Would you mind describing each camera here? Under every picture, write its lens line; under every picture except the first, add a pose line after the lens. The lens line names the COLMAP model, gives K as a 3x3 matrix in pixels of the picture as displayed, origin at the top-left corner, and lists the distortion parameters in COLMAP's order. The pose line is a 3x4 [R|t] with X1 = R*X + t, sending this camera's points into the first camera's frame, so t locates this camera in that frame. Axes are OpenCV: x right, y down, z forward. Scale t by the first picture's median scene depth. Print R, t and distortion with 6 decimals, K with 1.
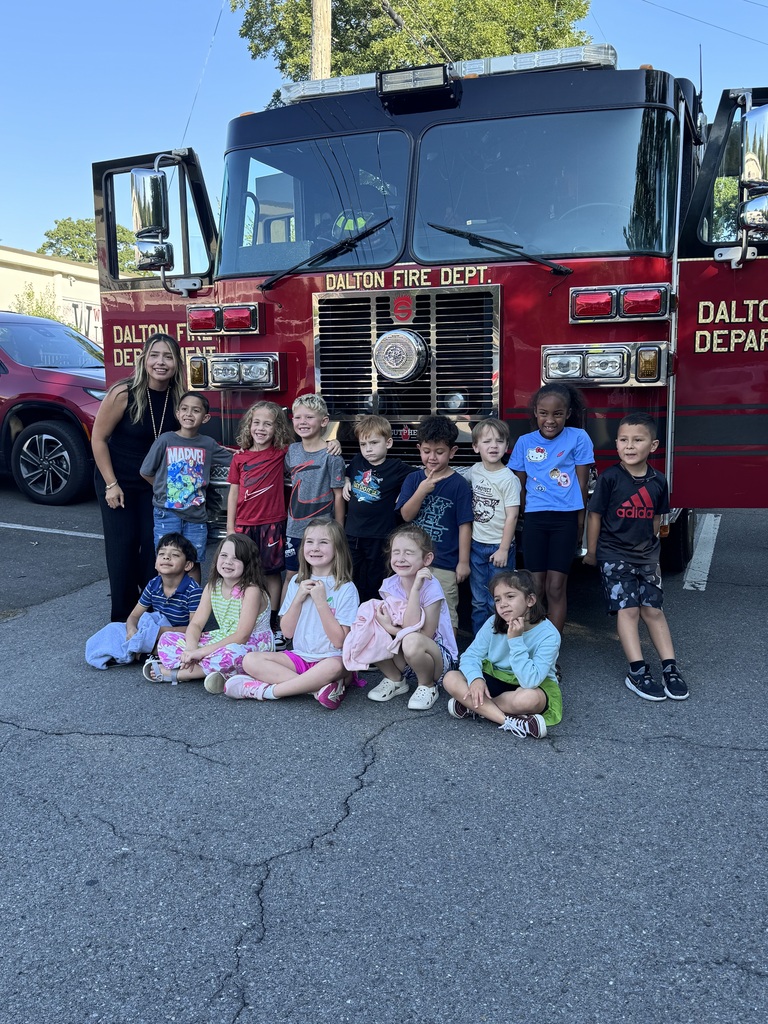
lens RADIAL K [[999.8, 0, 384.0], [0, 999.8, 512.0], [0, 0, 1]] dist [-0.012671, 0.002539]
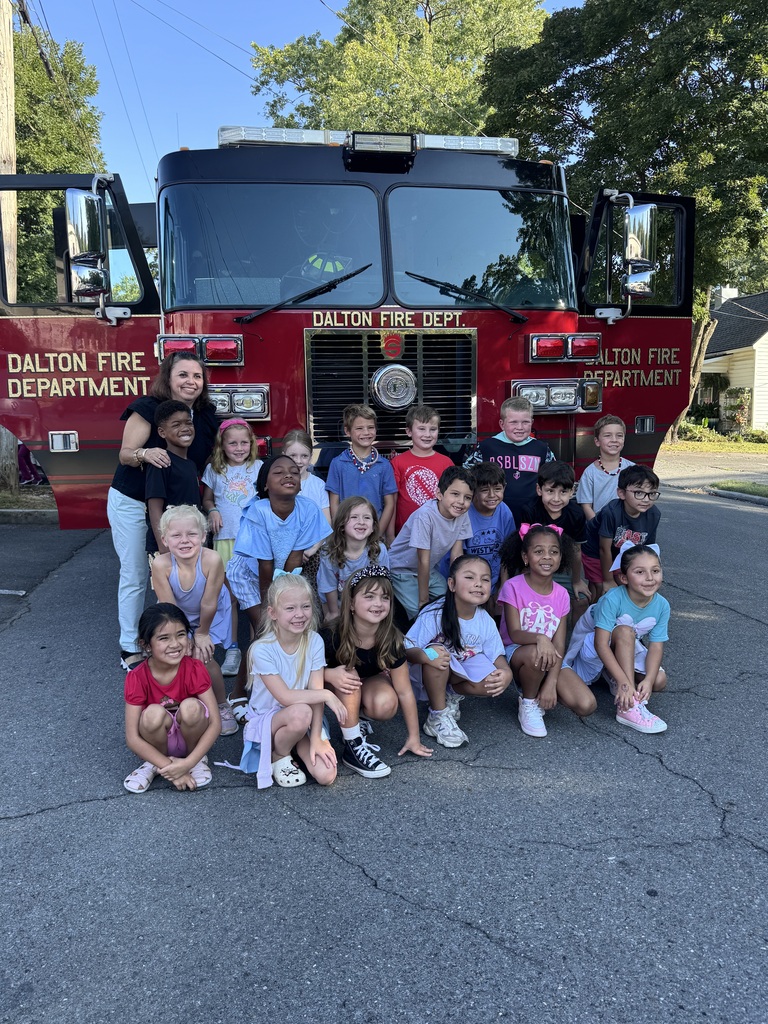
lens RADIAL K [[860.6, 0, 384.0], [0, 860.6, 512.0], [0, 0, 1]] dist [0.011109, -0.011909]
pose [[0.849812, -0.064591, 0.523113, -0.507004], [0.076587, 0.997062, -0.001307, -0.016467], [-0.521492, 0.041174, 0.852262, 0.186368]]
